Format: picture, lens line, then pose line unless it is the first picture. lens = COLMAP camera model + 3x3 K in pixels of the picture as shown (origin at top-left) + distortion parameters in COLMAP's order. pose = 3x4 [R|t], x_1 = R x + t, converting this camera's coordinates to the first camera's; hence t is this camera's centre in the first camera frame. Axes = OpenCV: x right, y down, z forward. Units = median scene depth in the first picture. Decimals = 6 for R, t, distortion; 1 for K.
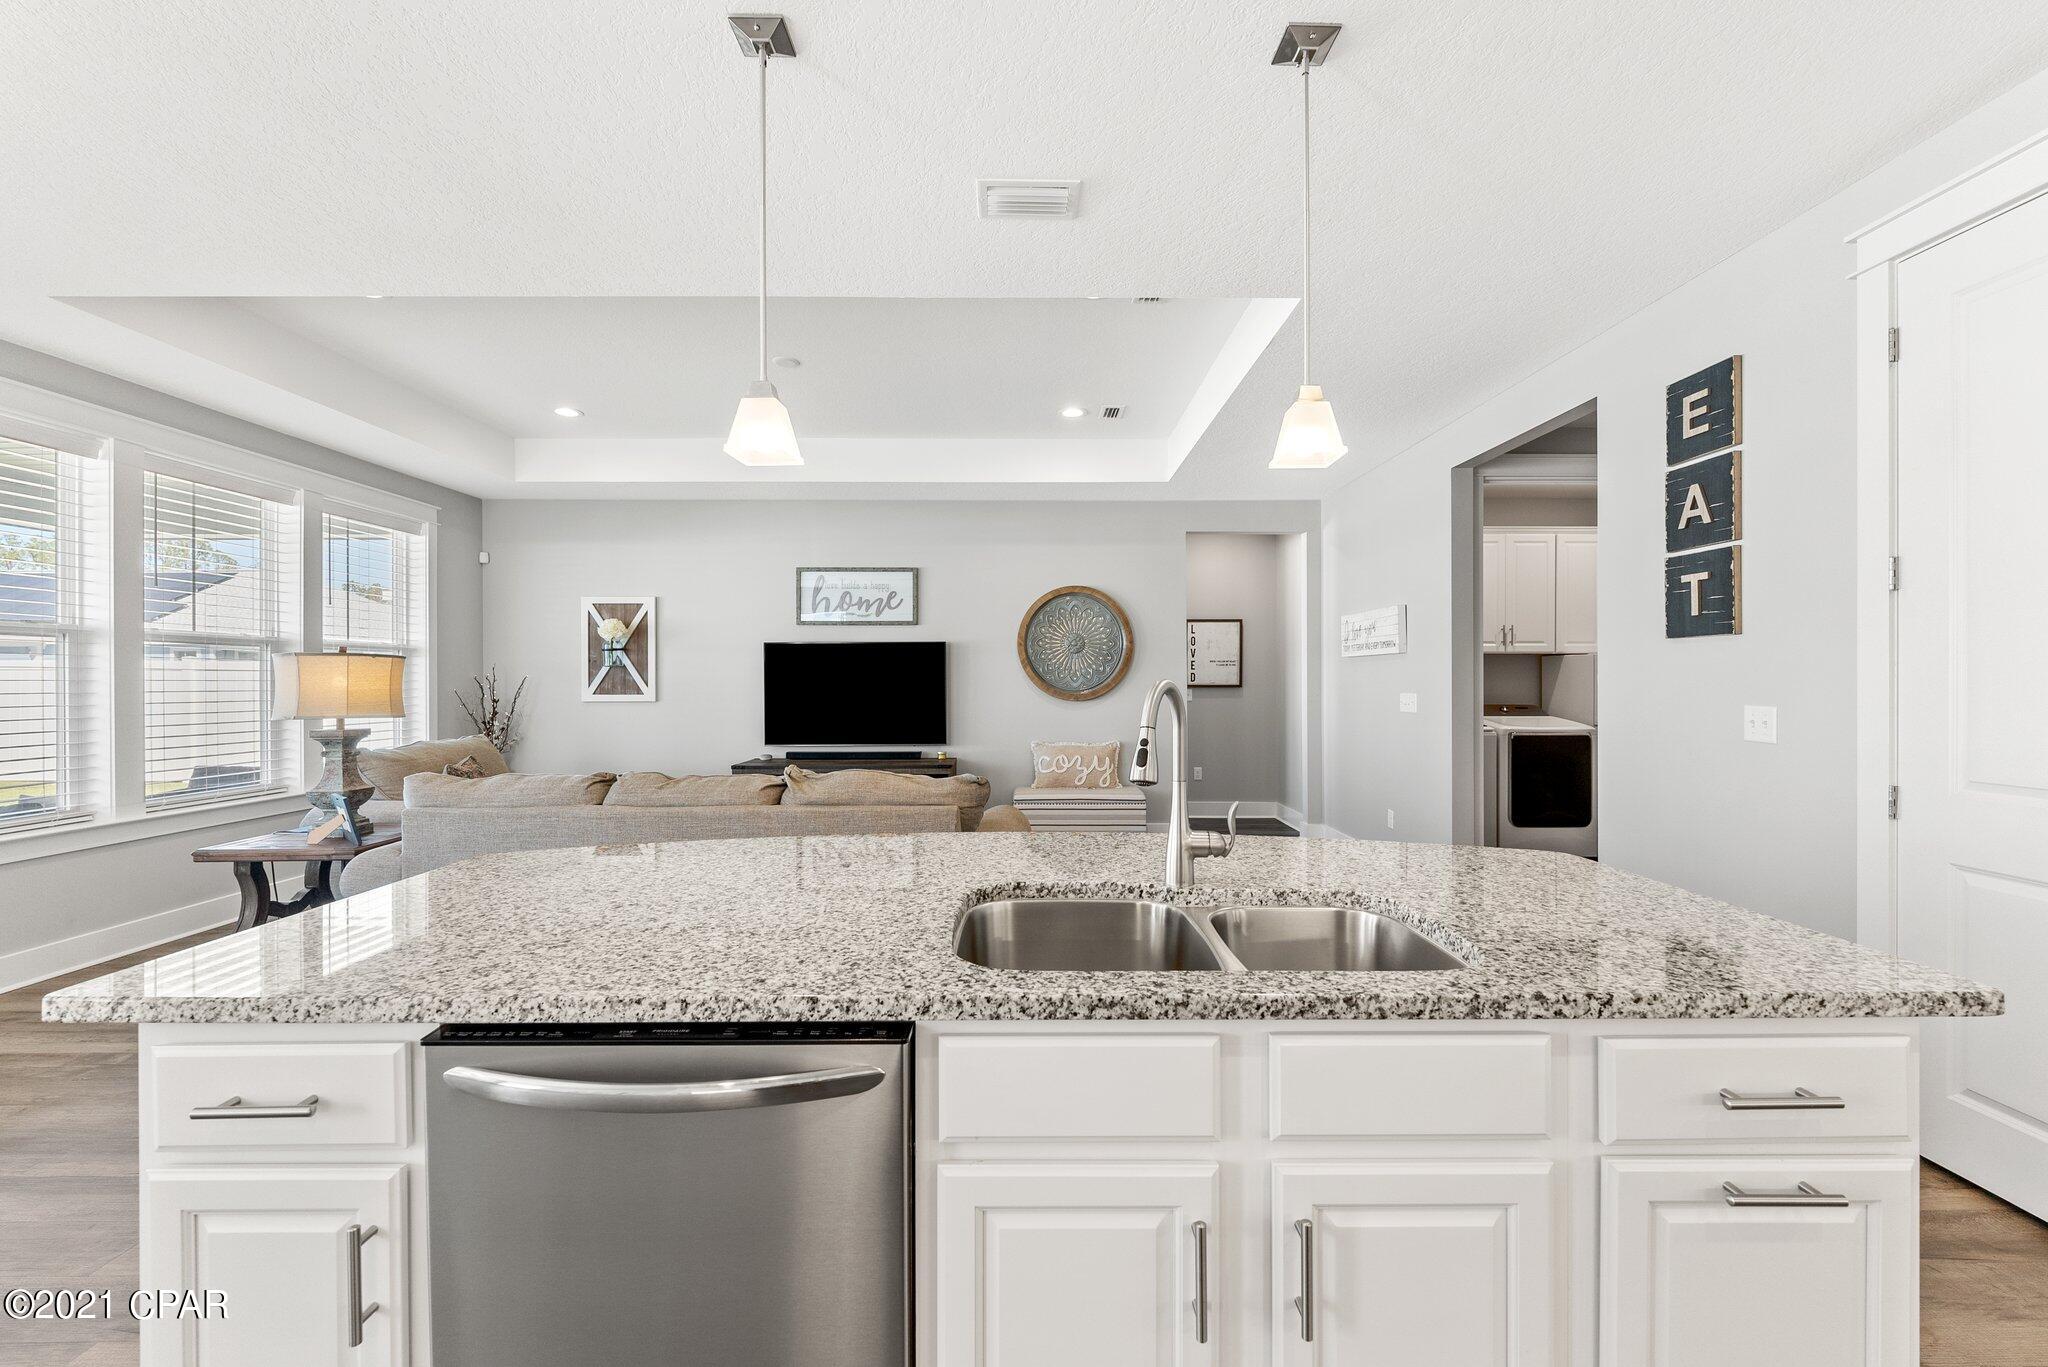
lens RADIAL K [[828.6, 0, 1017.6], [0, 828.6, 684.6], [0, 0, 1]] dist [0.006657, -0.003933]
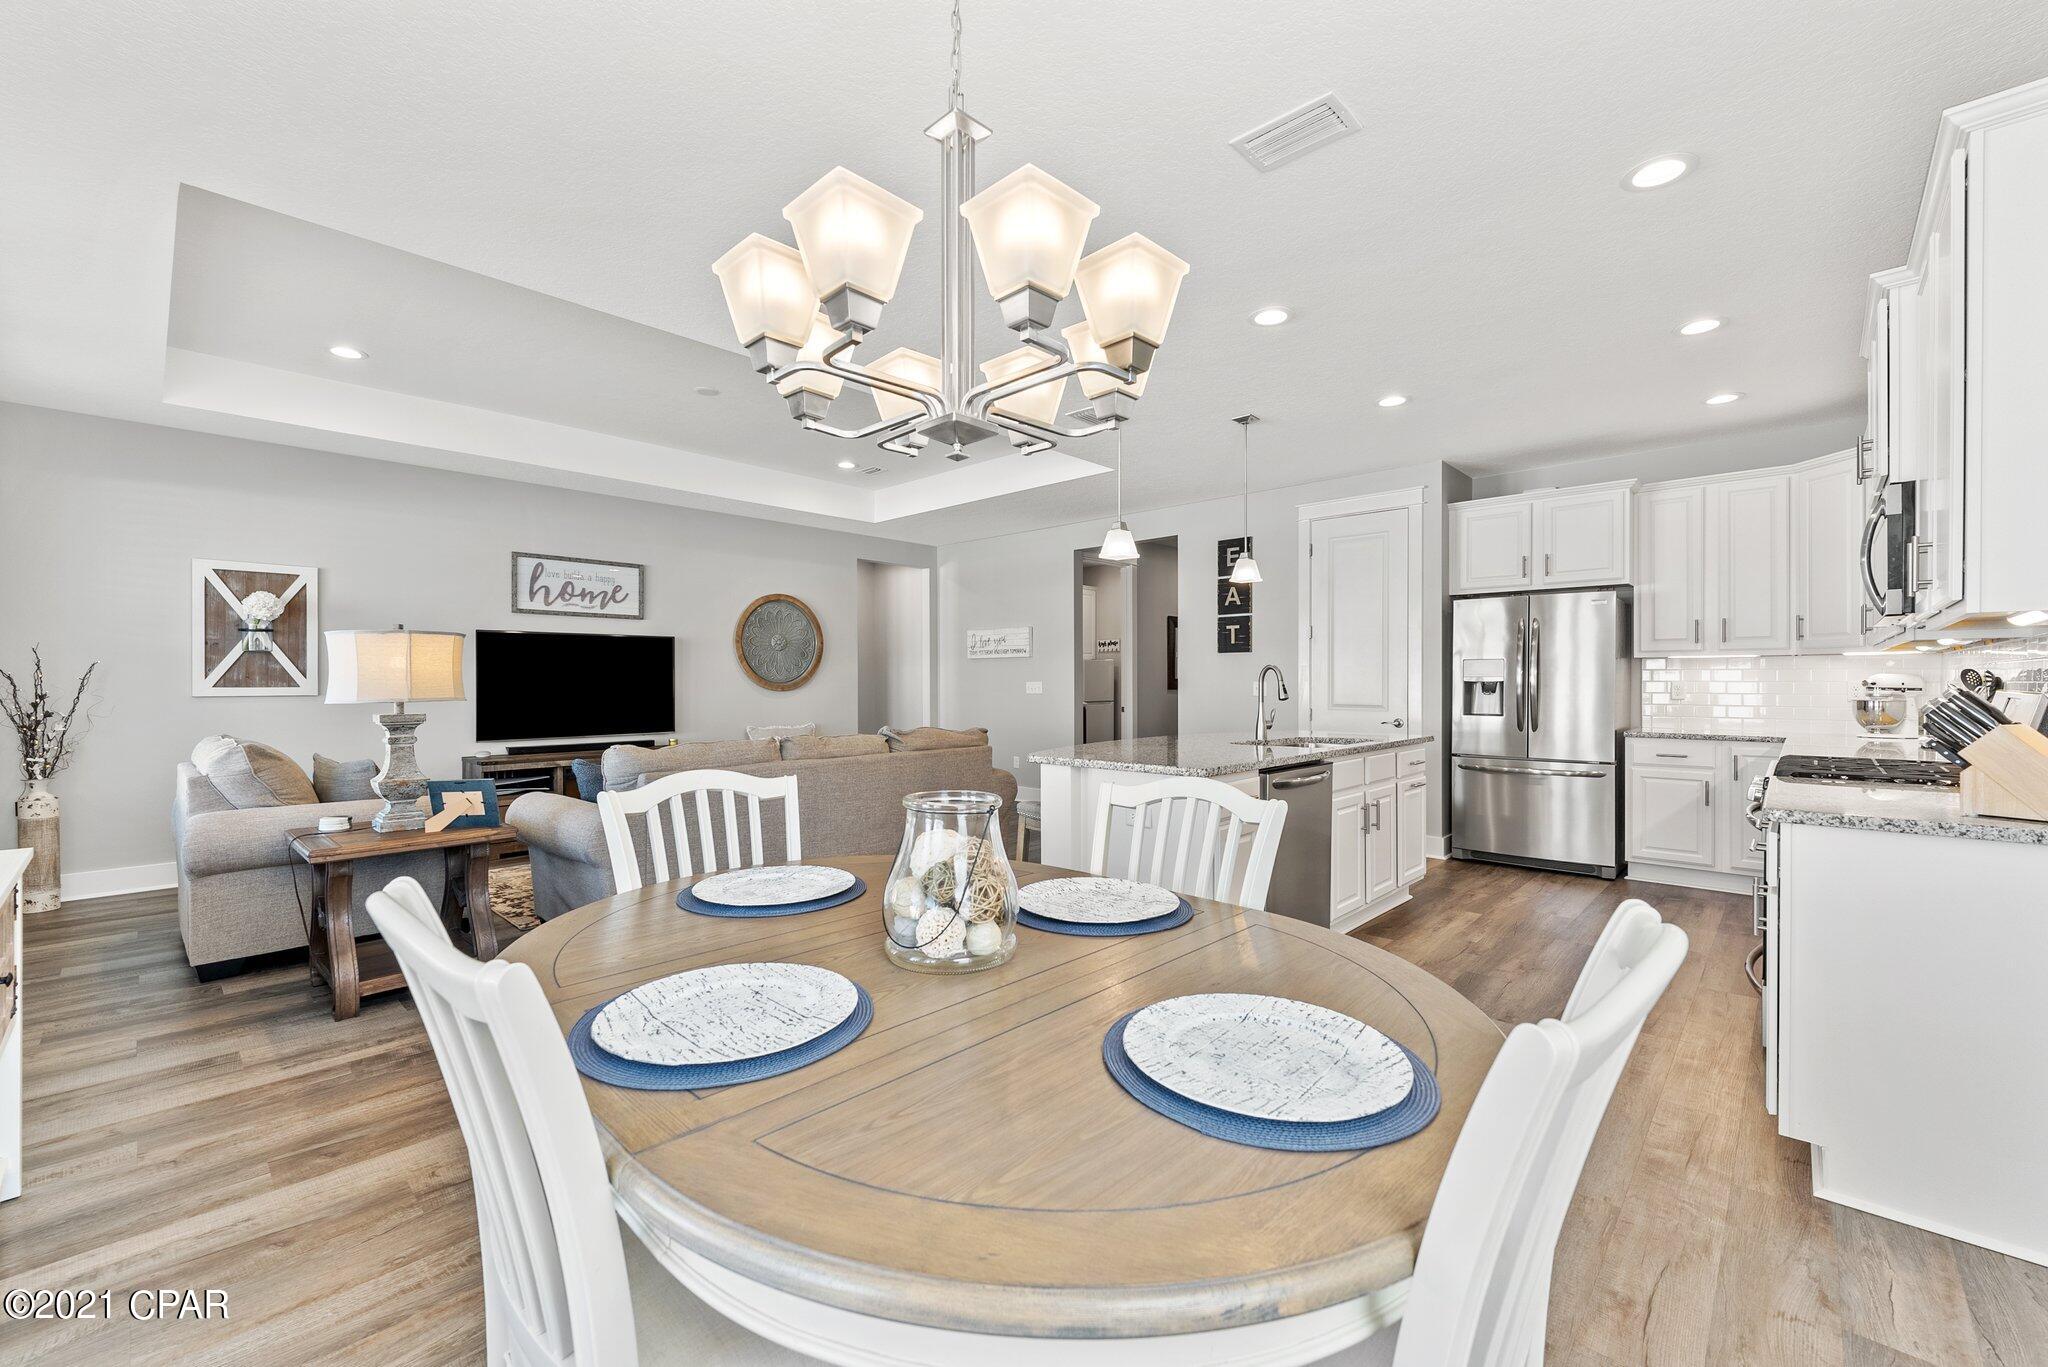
lens RADIAL K [[828.6, 0, 1023.9], [0, 828.6, 686.0], [0, 0, 1]] dist [0.006657, -0.003933]
pose [[0.682613, -0.003211, 0.730773, -0.699425], [0.005121, 0.999987, -0.000390, 0.018419], [-0.730762, 0.004009, 0.682620, -0.083649]]
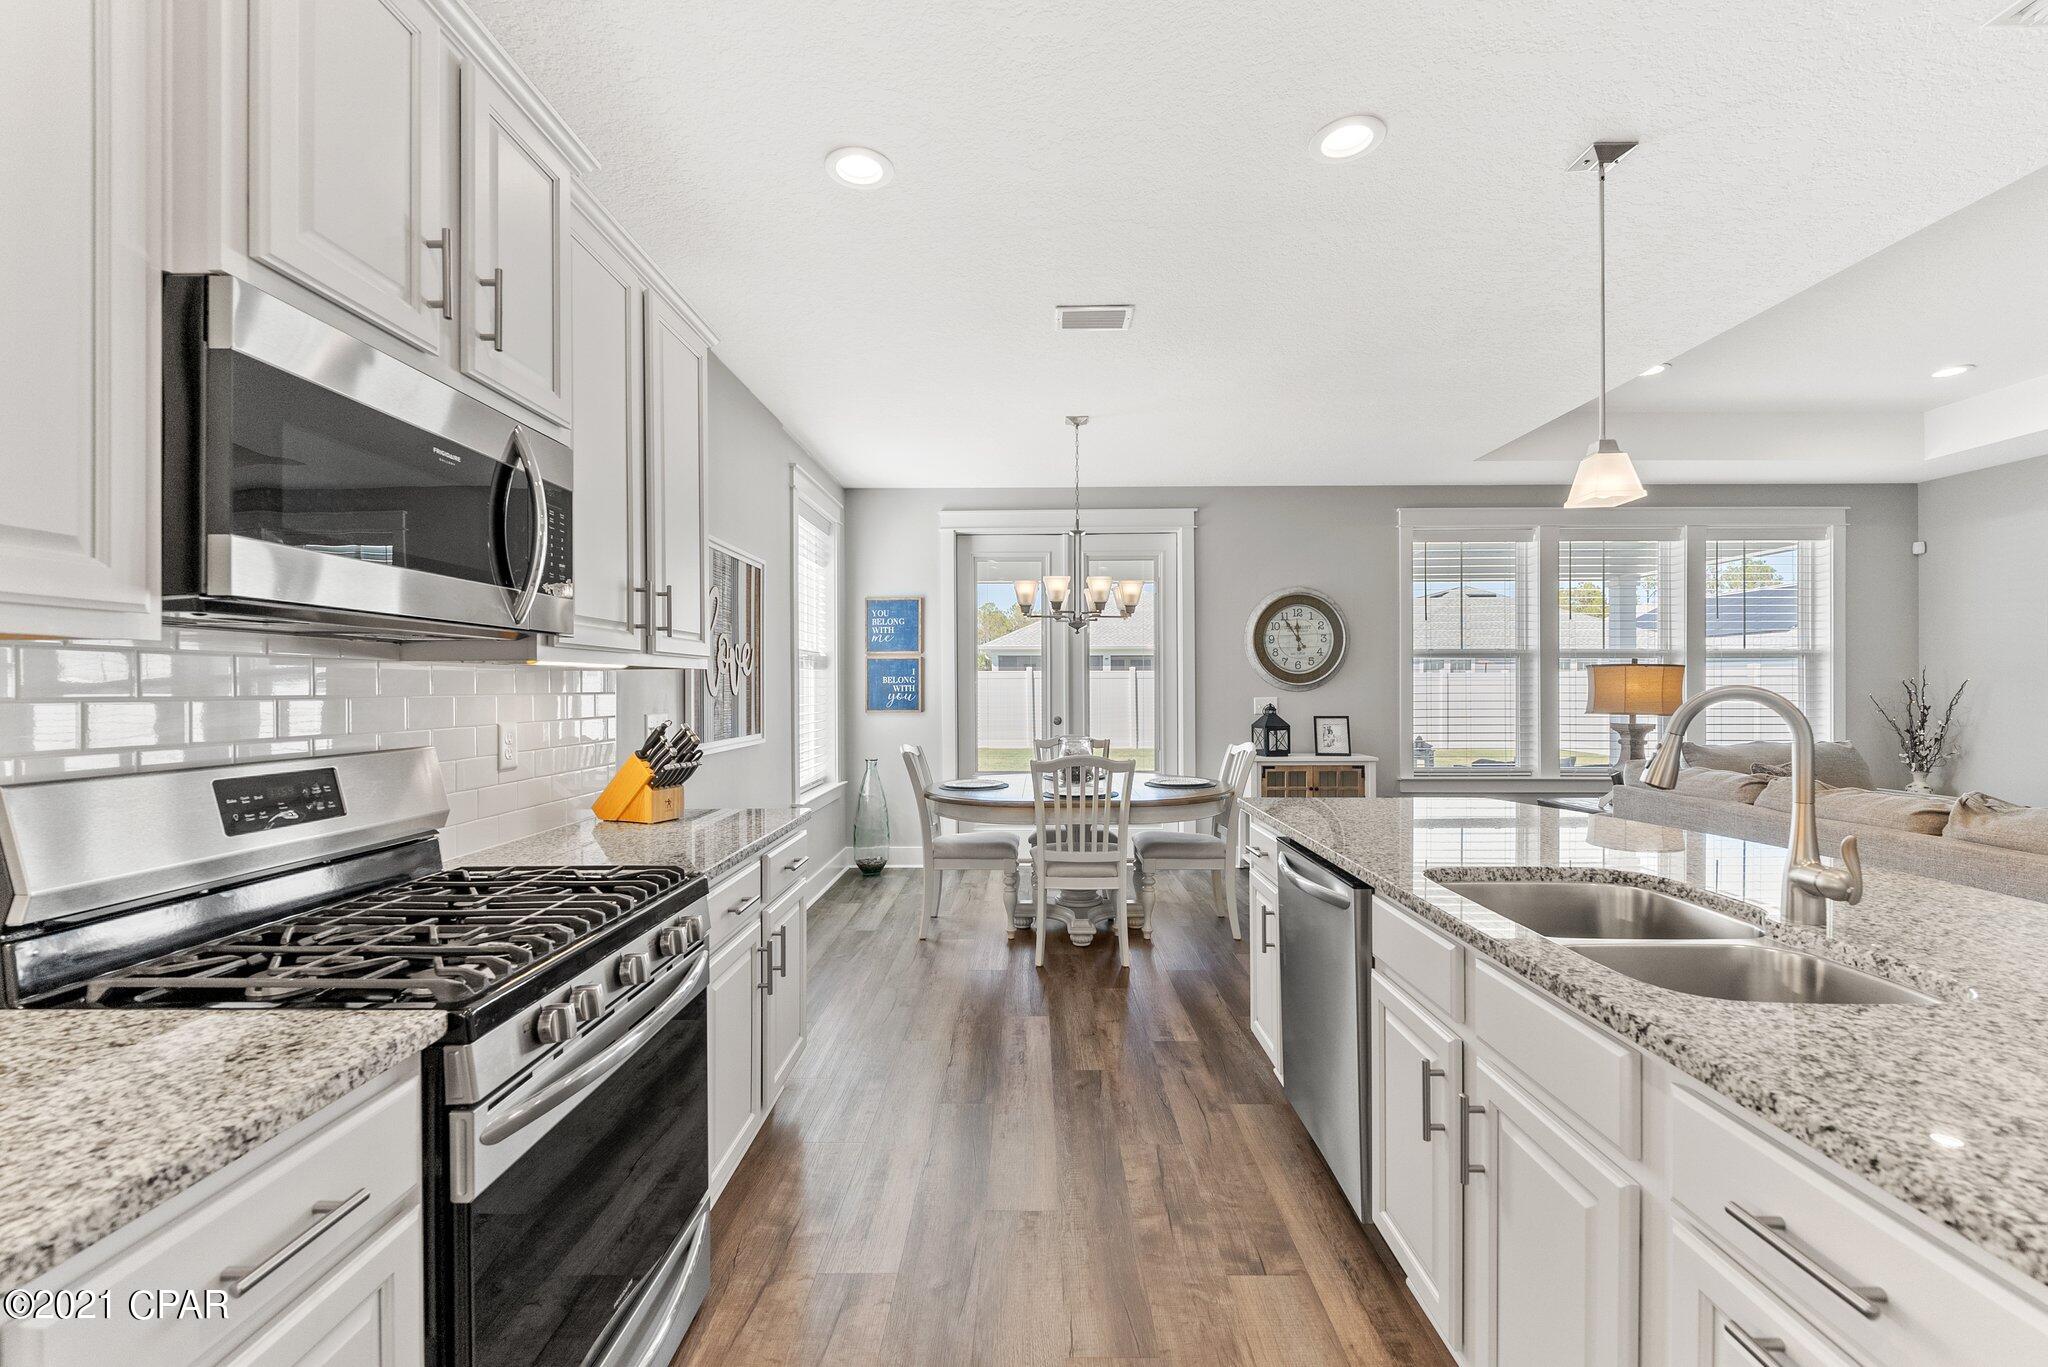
lens RADIAL K [[828.6, 0, 1026.5], [0, 828.6, 686.6], [0, 0, 1]] dist [0.006657, -0.003933]
pose [[-0.016751, 0.002068, -0.999858, 0.337318], [-0.004162, 0.999989, 0.002138, -0.001195], [0.999851, 0.004197, -0.016743, 0.064046]]
